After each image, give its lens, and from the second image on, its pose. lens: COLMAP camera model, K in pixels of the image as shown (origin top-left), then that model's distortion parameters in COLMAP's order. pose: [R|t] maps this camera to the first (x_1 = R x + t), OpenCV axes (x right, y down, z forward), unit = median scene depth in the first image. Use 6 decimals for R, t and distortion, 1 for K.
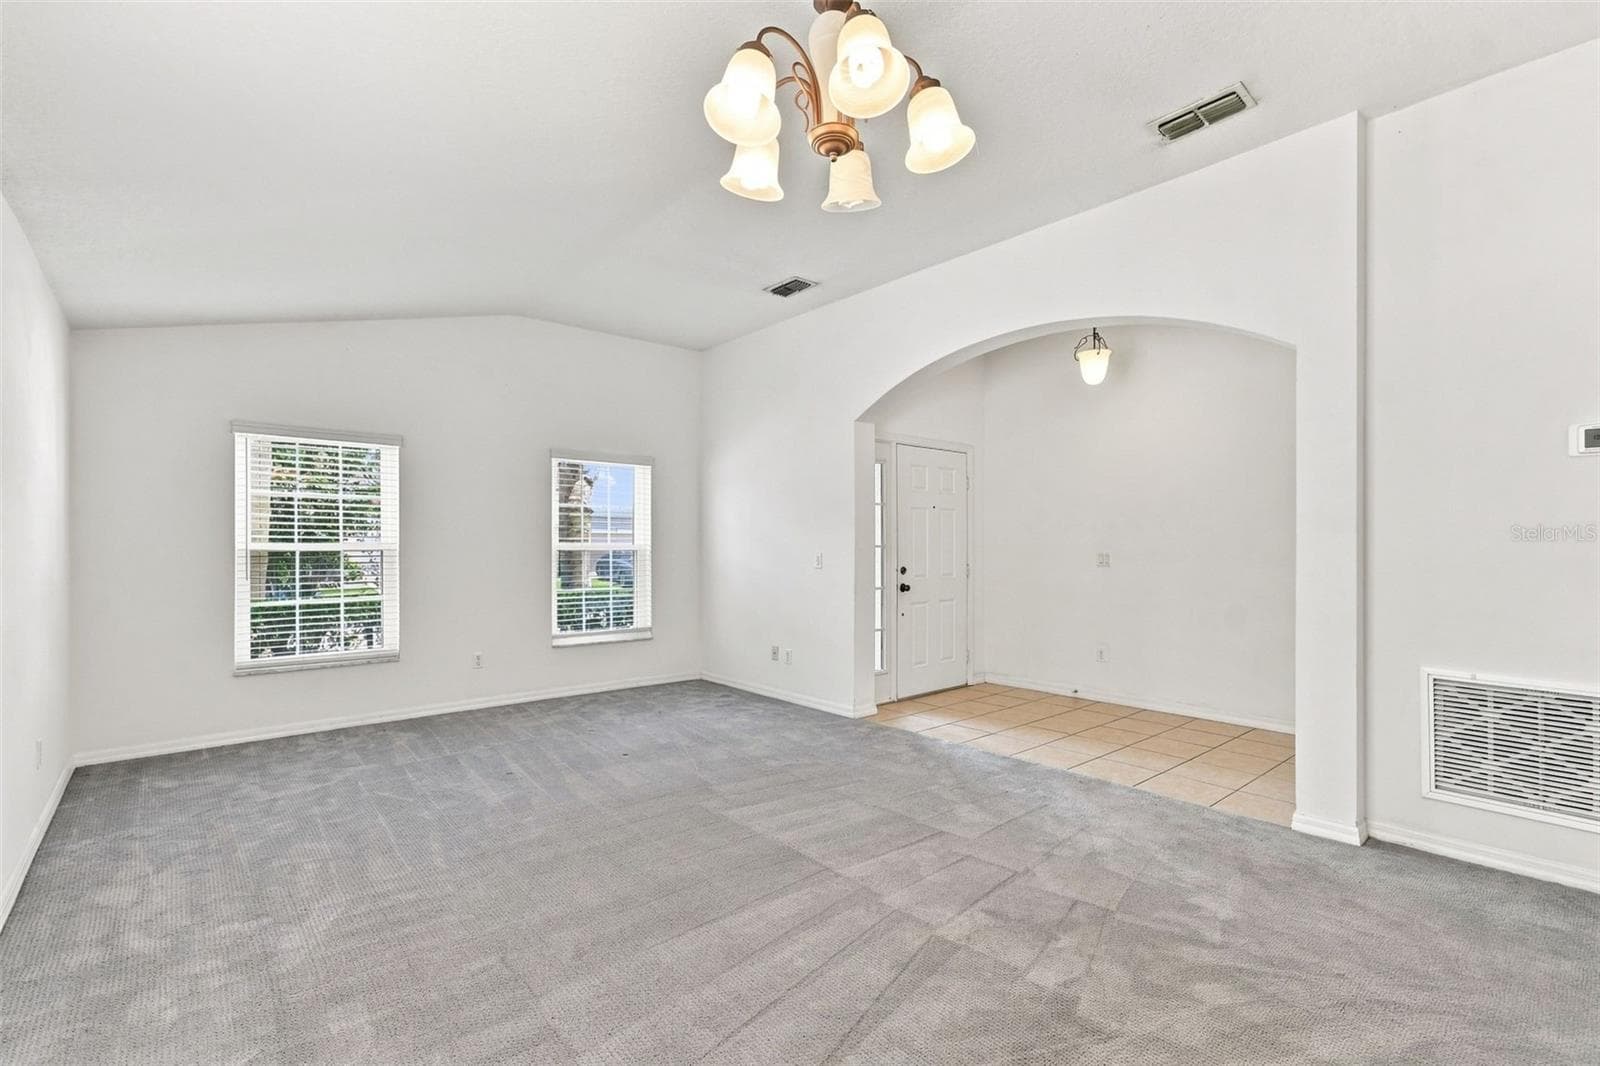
lens RADIAL K [[722.6, 0, 810.6], [0, 722.6, 539.6], [0, 0, 1]] dist [0.000287, 0.000428]
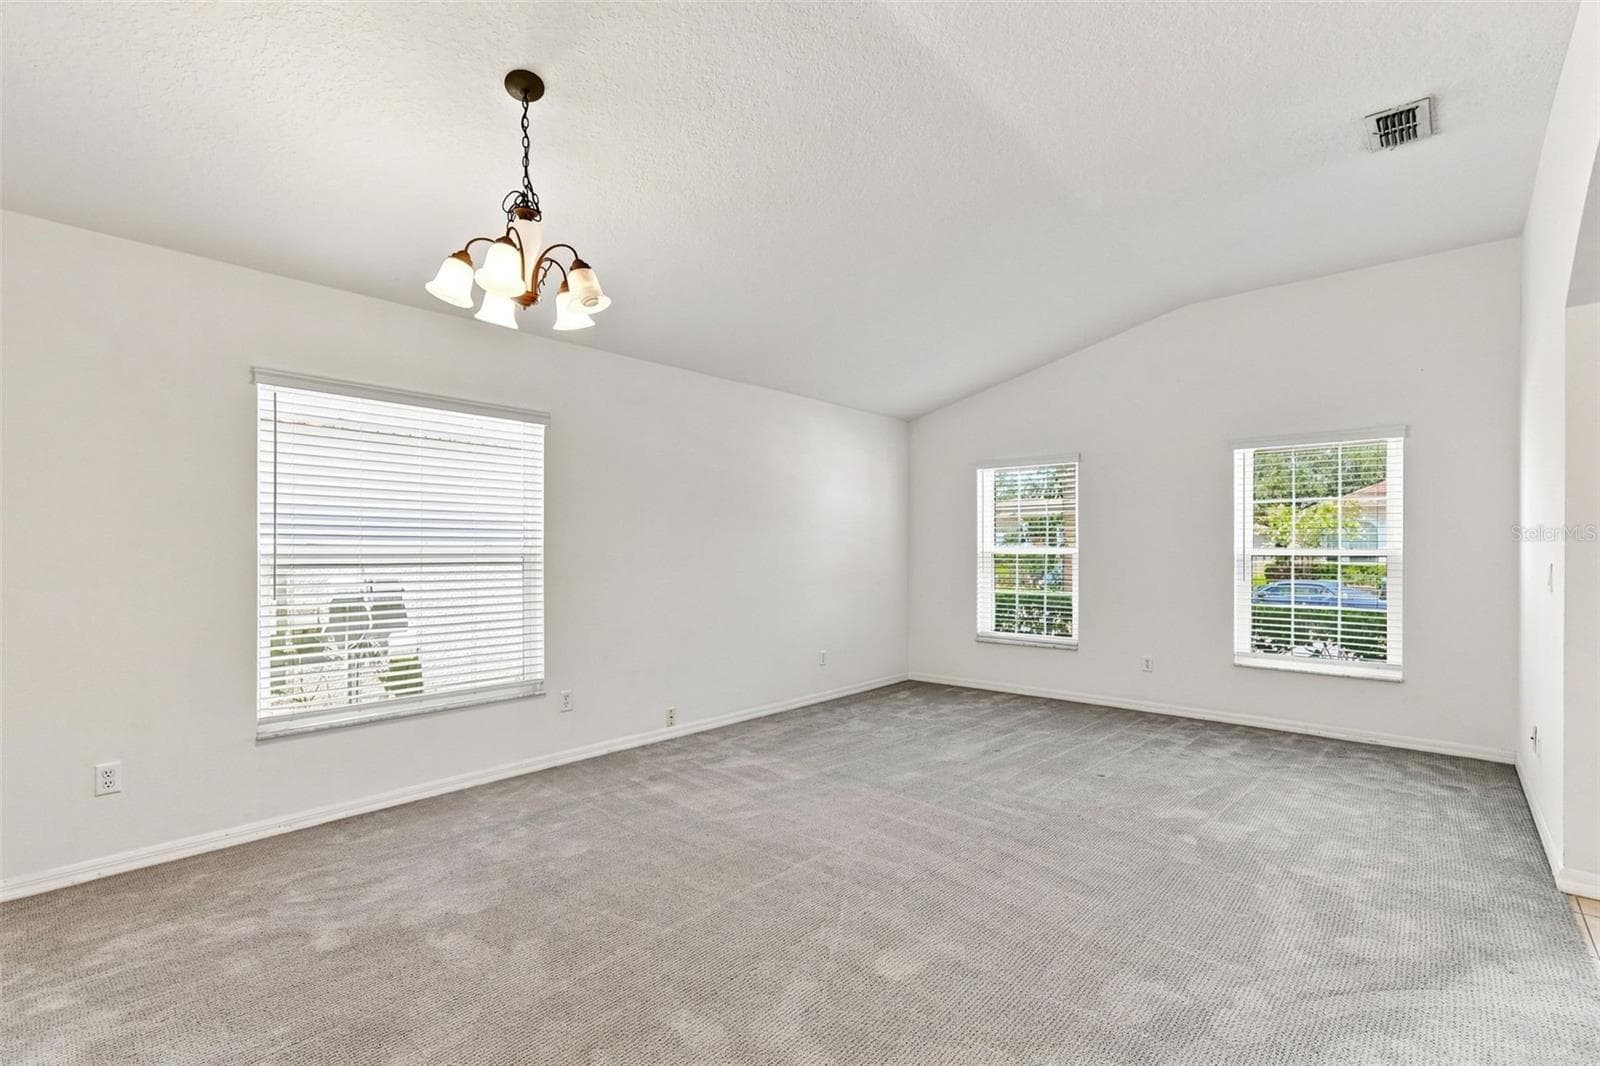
lens RADIAL K [[722.6, 0, 810.6], [0, 722.6, 539.6], [0, 0, 1]] dist [0.000287, 0.000428]
pose [[0.142618, -0.014141, -0.989677, 0.506656], [0.007954, 0.999882, -0.013140, 0.004154], [0.989746, -0.005998, 0.142714, 0.417571]]
